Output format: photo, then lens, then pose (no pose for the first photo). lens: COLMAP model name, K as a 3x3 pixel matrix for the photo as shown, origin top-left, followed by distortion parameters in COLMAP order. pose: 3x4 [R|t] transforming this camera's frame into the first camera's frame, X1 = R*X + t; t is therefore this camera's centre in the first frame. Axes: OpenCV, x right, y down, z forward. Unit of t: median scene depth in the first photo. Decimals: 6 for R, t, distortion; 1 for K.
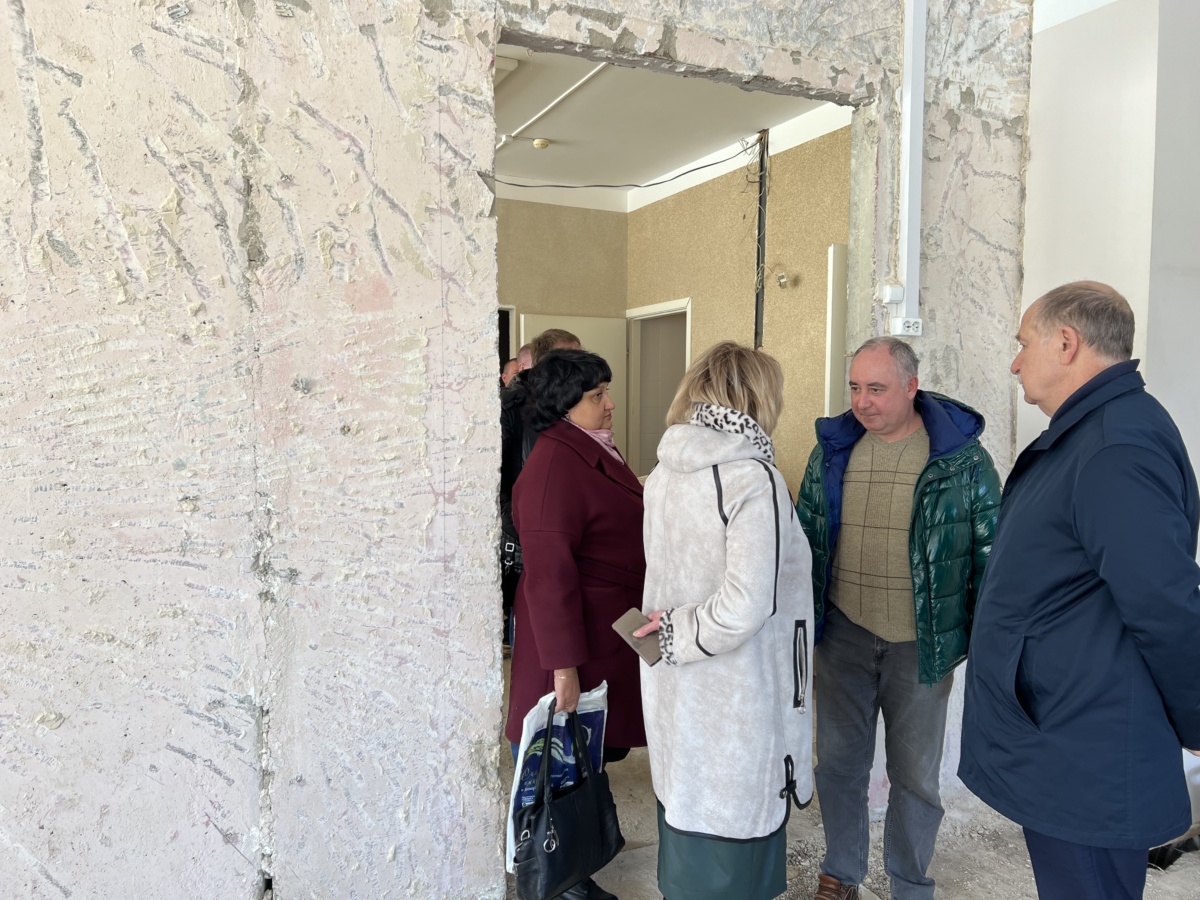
lens RADIAL K [[919.3, 0, 596.3], [0, 919.3, 452.3], [0, 0, 1]] dist [0.070132, -0.066094]
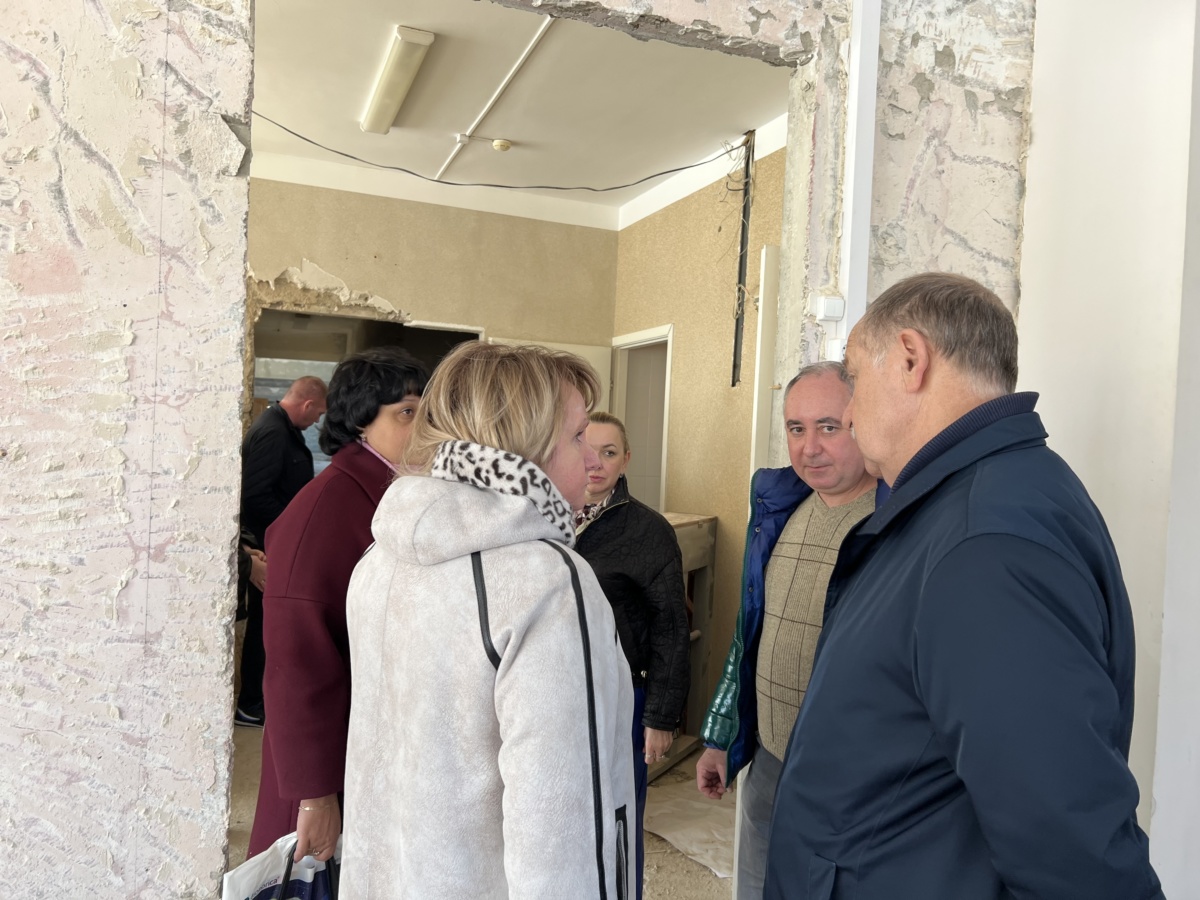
lens RADIAL K [[904.6, 0, 597.6], [0, 904.6, 445.2], [0, 0, 1]] dist [0.058696, -0.064747]
pose [[0.994949, 0.044169, -0.090139, 0.245376], [-0.048556, 0.997711, -0.047072, -0.018887], [0.087854, 0.051211, 0.994816, 0.305859]]
